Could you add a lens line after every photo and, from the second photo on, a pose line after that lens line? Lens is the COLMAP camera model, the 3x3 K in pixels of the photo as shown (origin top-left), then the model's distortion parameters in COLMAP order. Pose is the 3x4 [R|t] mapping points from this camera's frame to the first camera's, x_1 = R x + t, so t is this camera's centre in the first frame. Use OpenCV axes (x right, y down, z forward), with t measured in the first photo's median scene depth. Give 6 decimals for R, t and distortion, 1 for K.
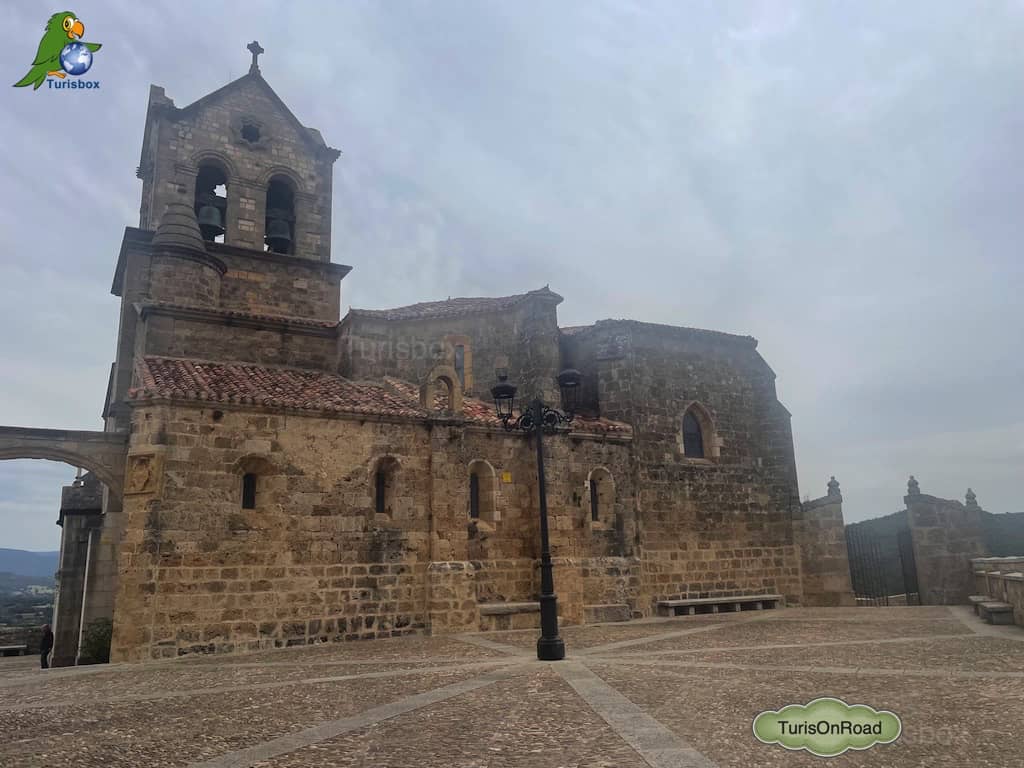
lens RADIAL K [[768.1, 0, 512.0], [0, 768.1, 384.0], [0, 0, 1]] dist [0.005103, 0.000601]
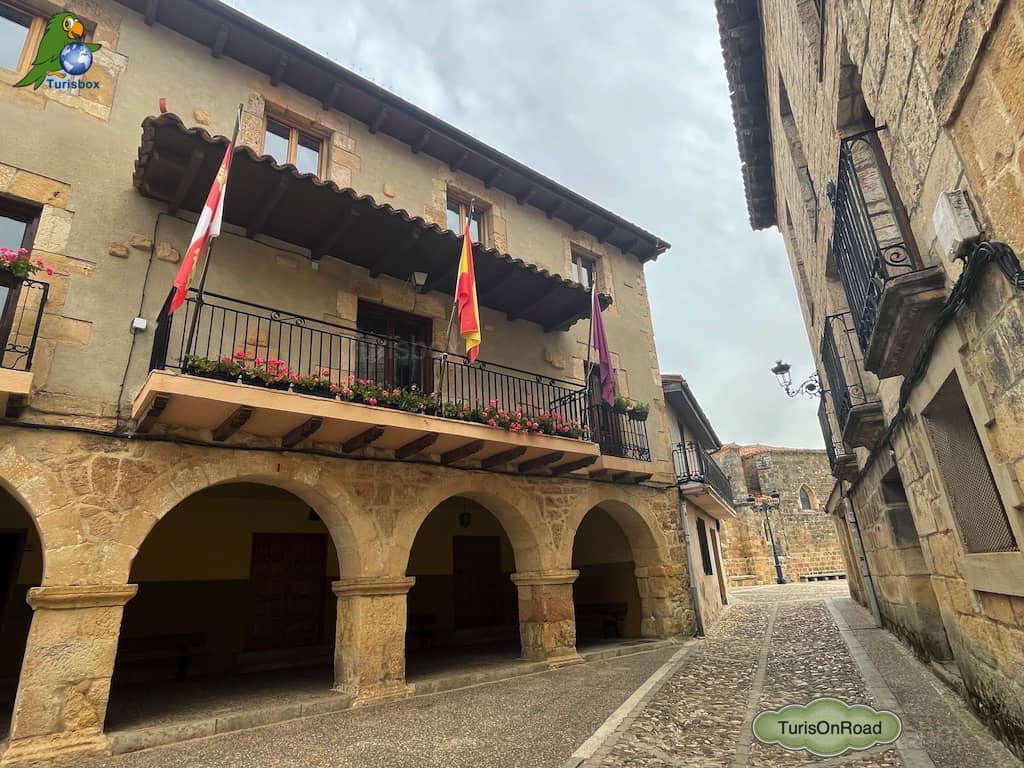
lens RADIAL K [[573.3, 0, 512.0], [0, 573.3, 384.0], [0, 0, 1]] dist [-0.003814, -0.000598]
pose [[0.979249, -0.089465, -0.181844, -0.280235], [0.072588, 0.992590, -0.097449, -0.175796], [0.189215, 0.082227, 0.978487, -0.856646]]
